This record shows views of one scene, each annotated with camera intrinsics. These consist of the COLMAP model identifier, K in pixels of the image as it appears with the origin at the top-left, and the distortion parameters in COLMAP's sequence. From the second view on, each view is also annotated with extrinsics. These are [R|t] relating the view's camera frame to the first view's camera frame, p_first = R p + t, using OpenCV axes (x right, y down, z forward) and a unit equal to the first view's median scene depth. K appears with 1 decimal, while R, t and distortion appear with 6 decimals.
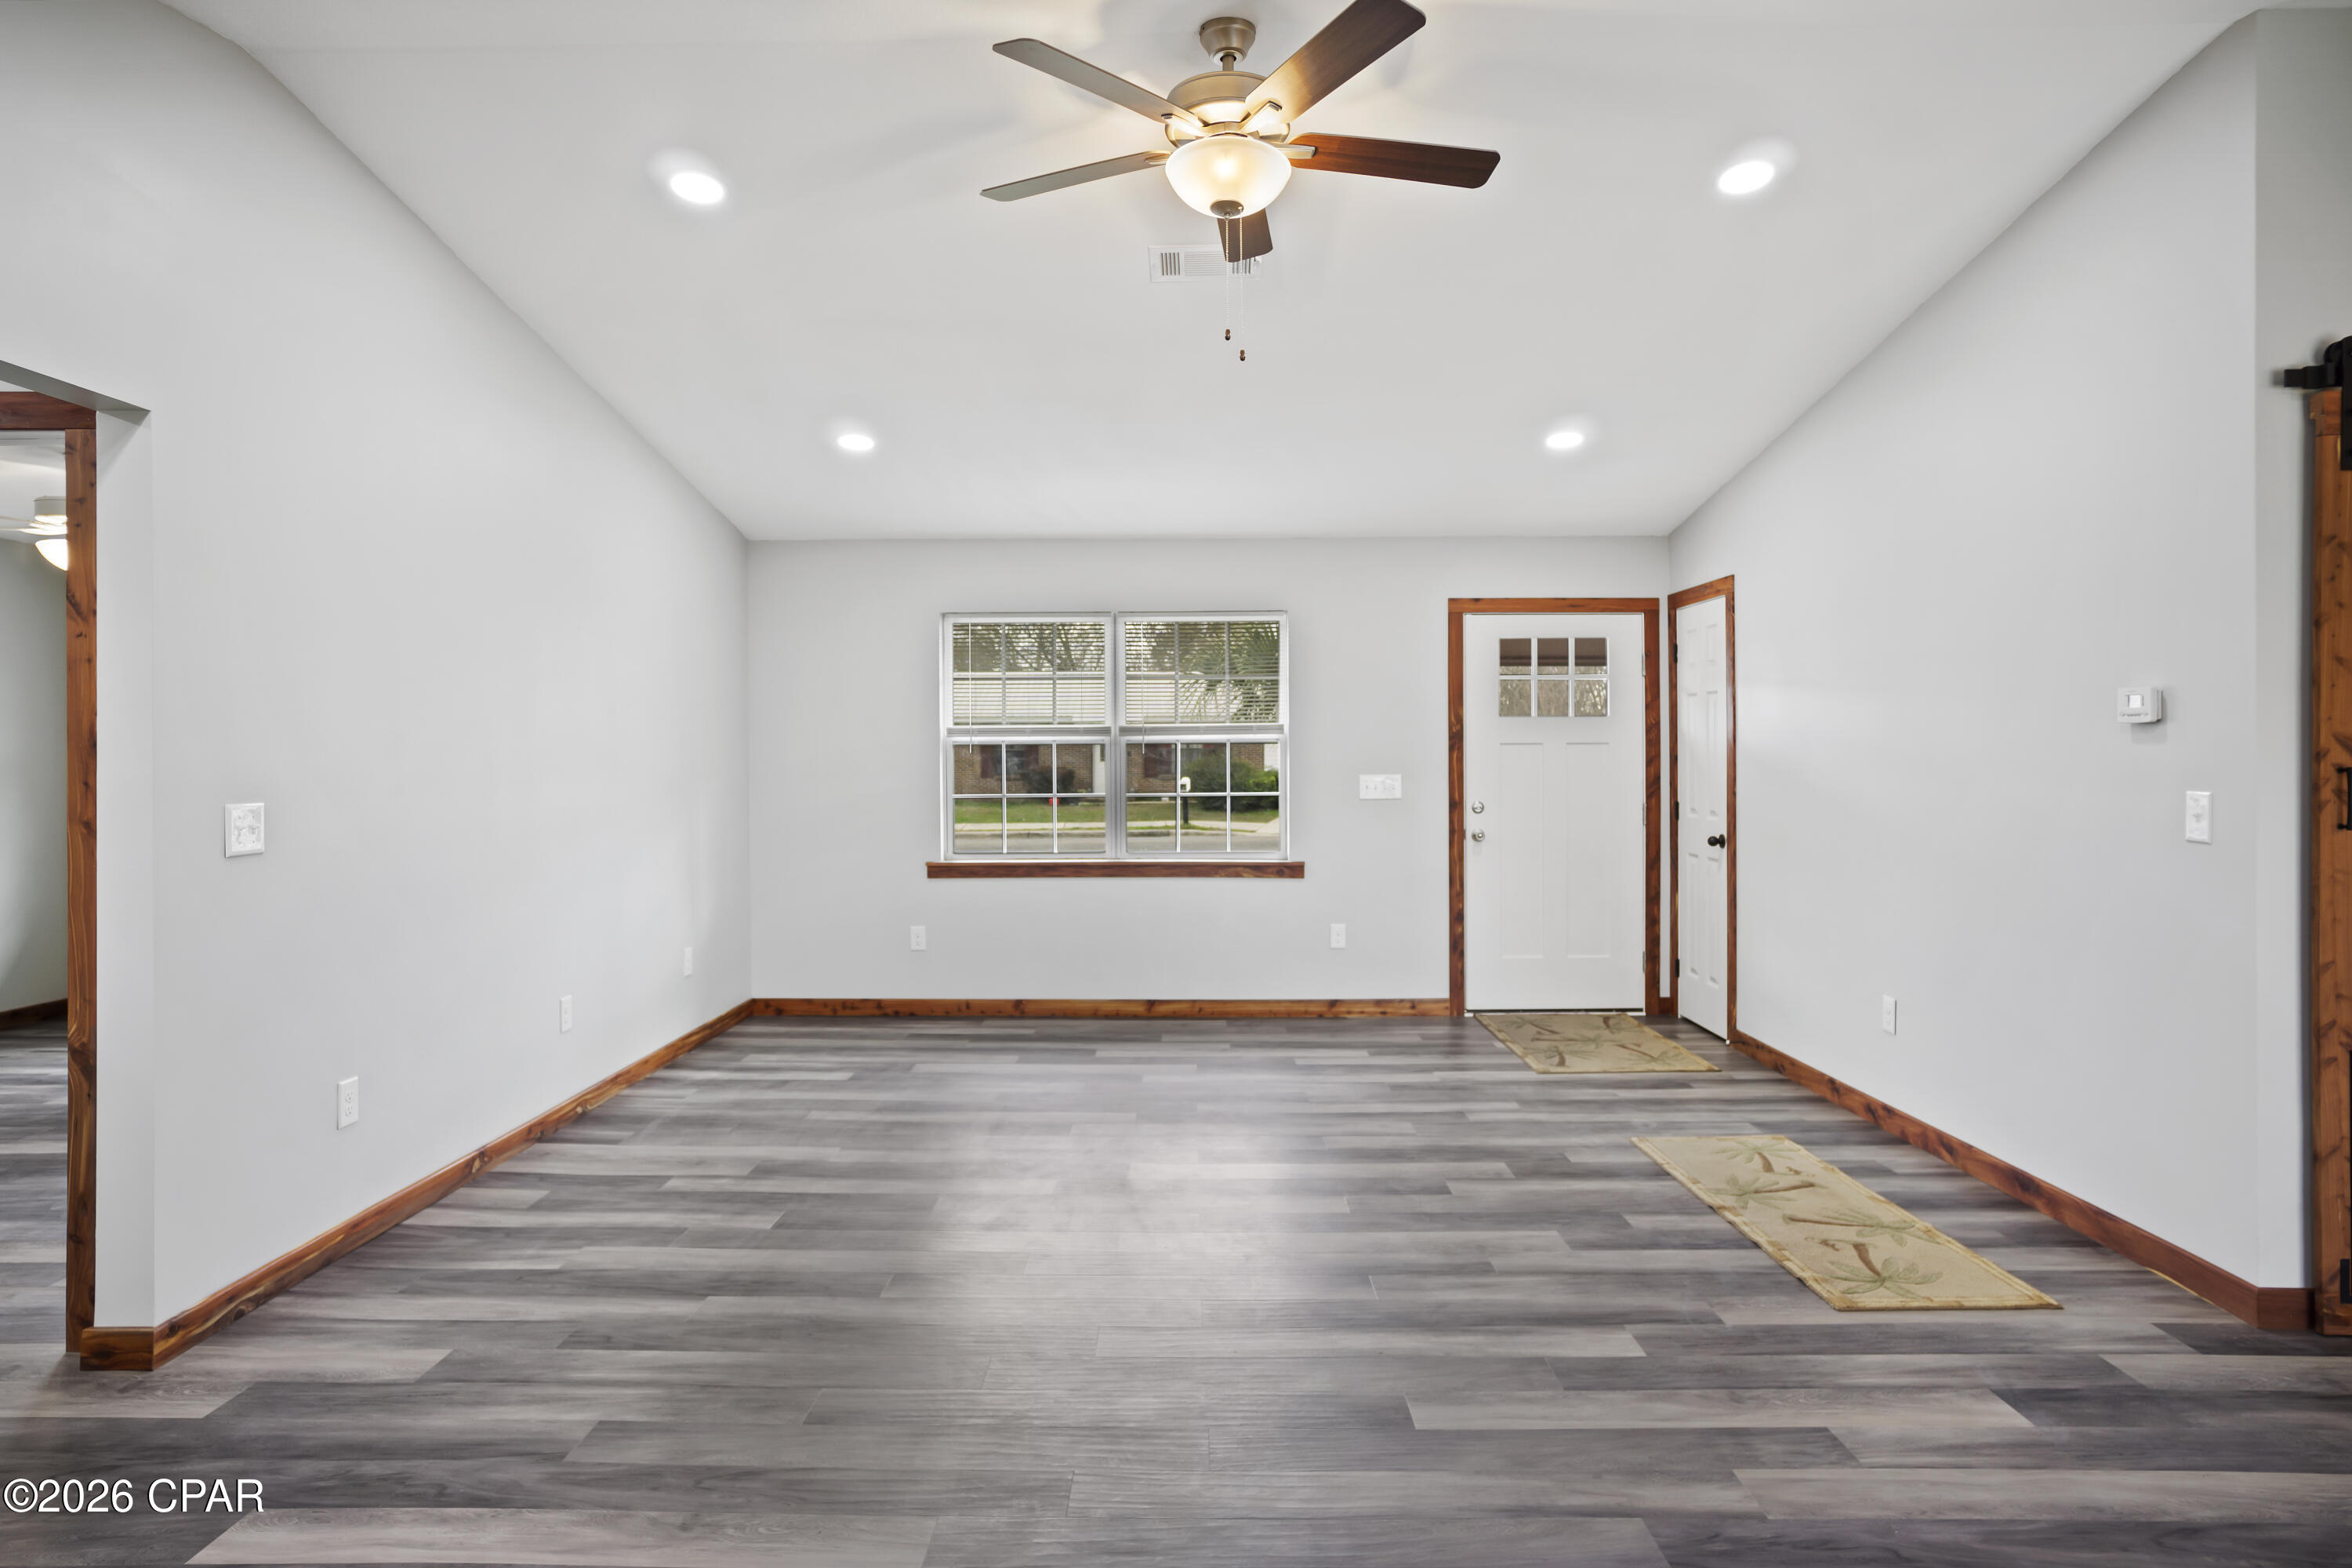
lens RADIAL K [[1276.5, 0, 1174.6], [0, 1276.5, 753.2], [0, 0, 1]] dist [-0.053882, 0.034001]
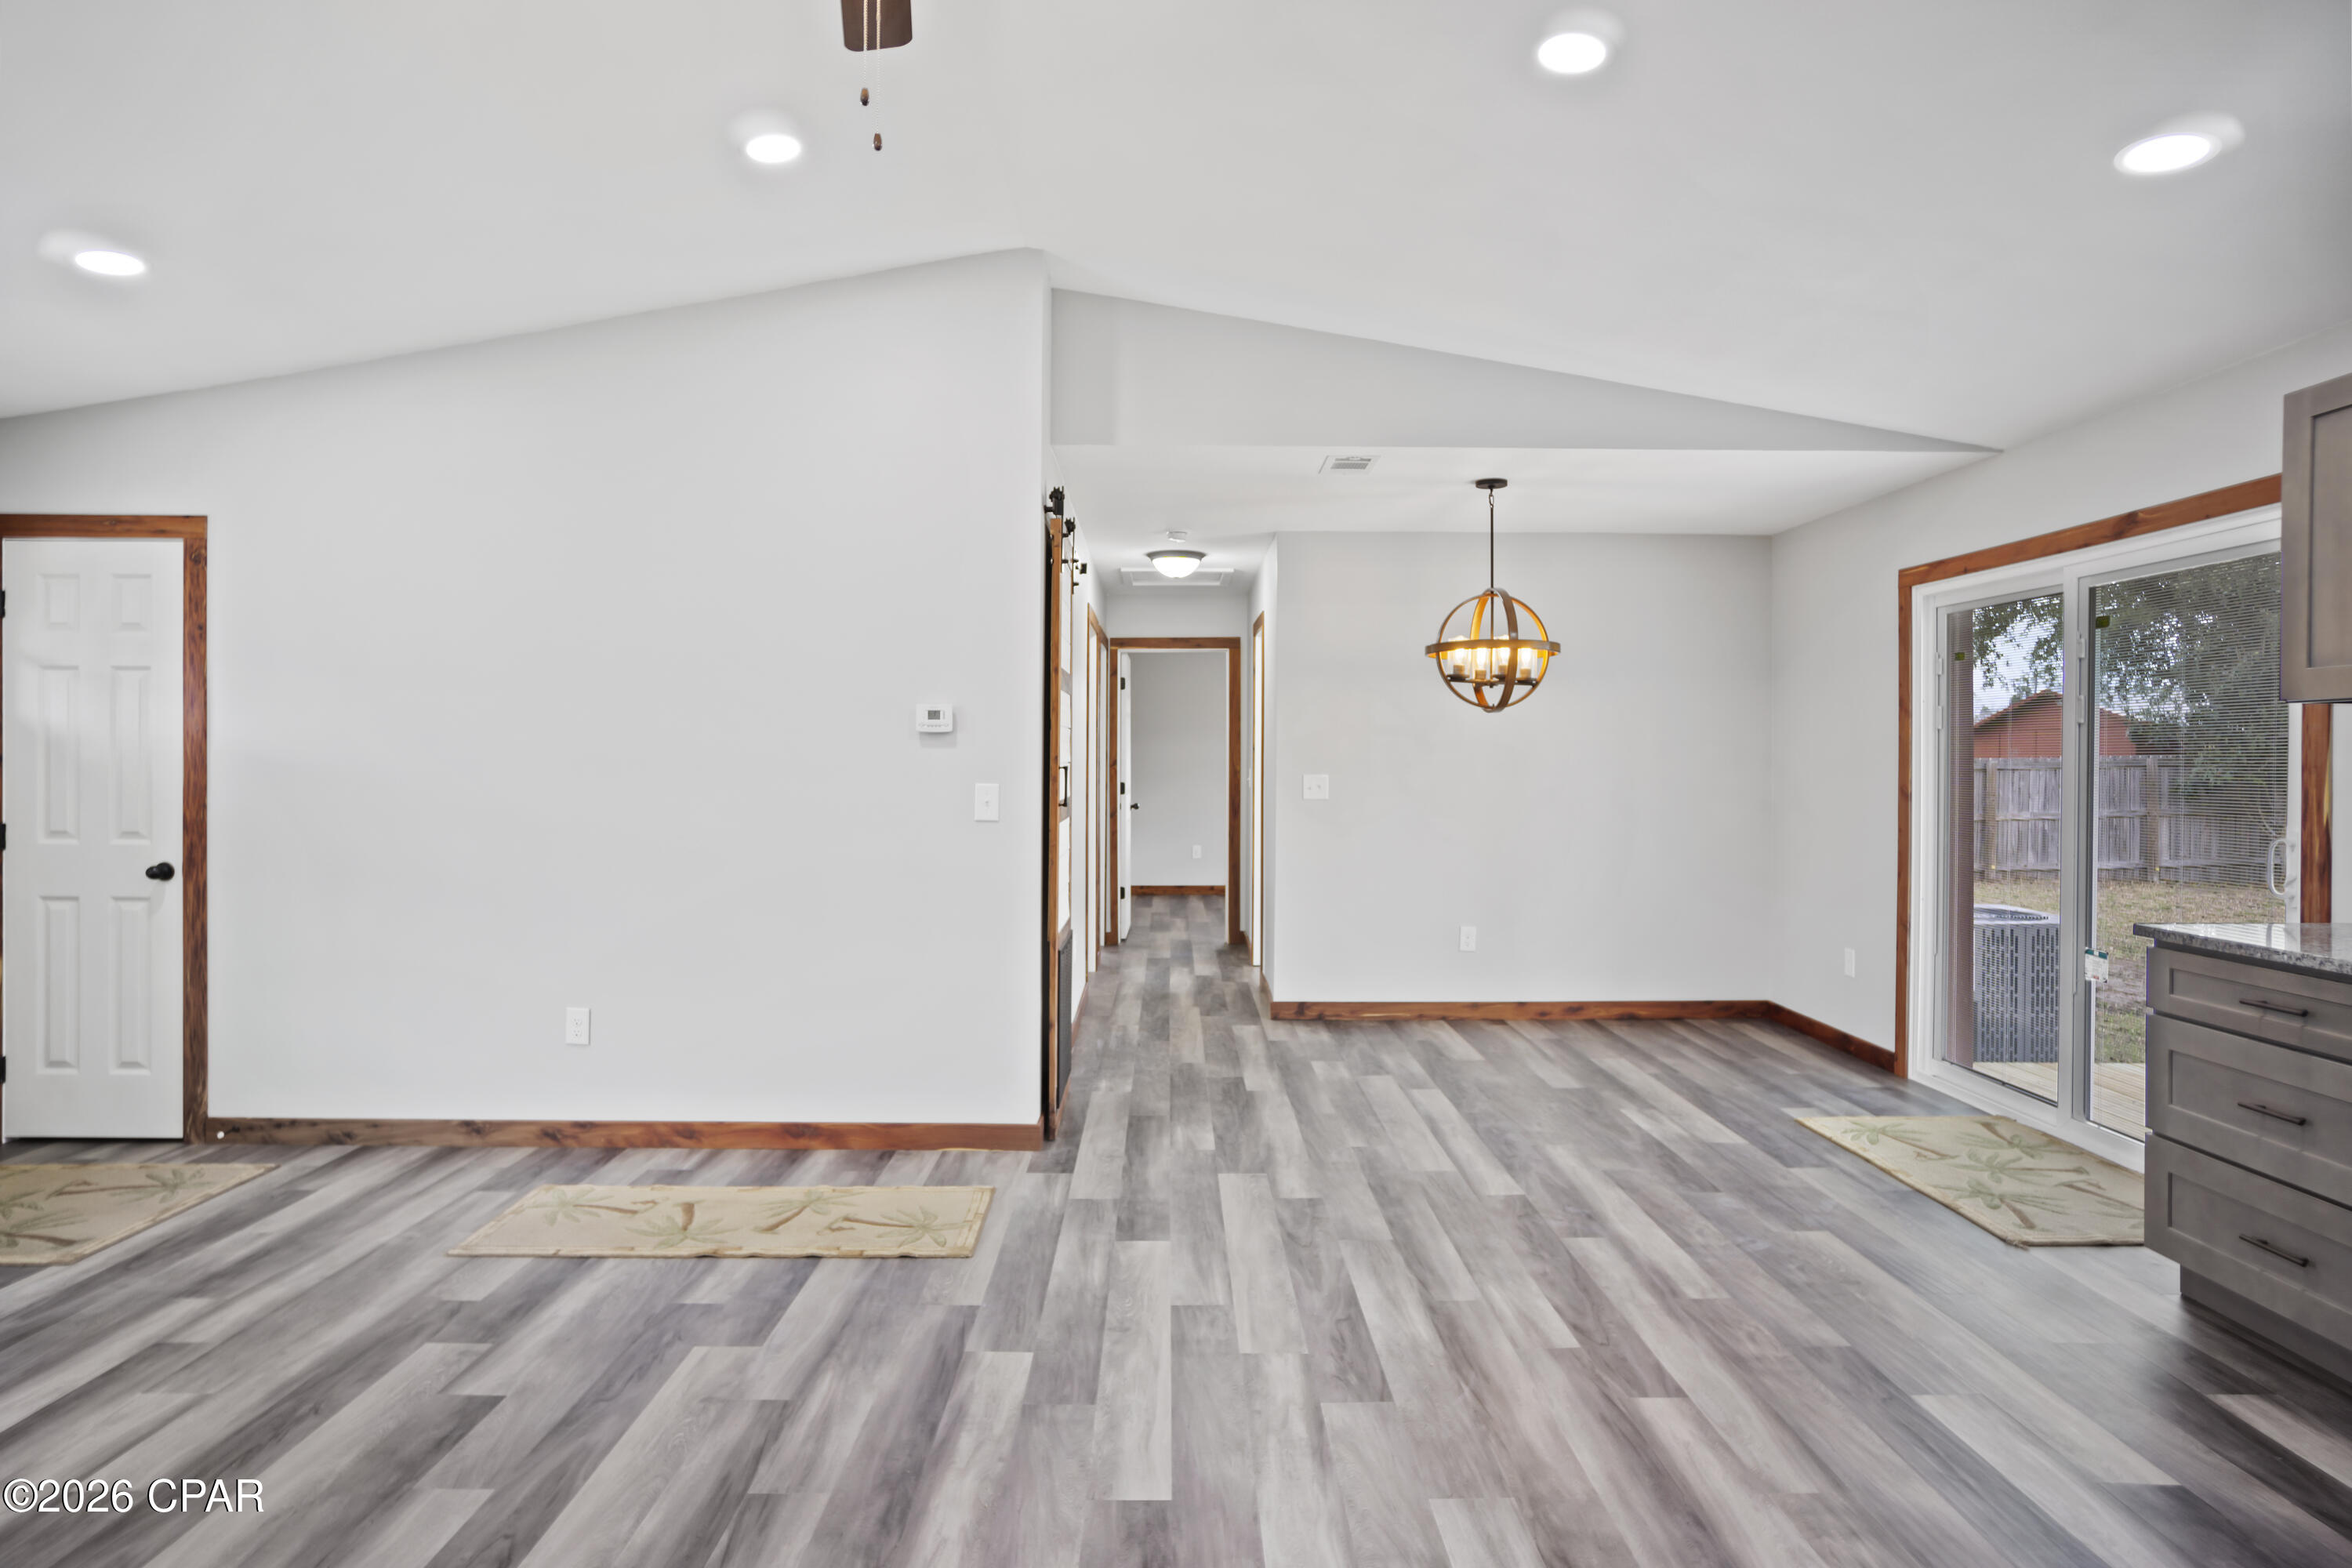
lens RADIAL K [[1276.5, 0, 1153.5], [0, 1276.5, 765.7], [0, 0, 1]] dist [-0.053882, 0.034001]
pose [[-0.003828, -0.002718, 0.999989, -0.429966], [-0.004531, 0.999986, 0.002700, 0.004765], [-0.999982, -0.004520, -0.003841, 0.616028]]
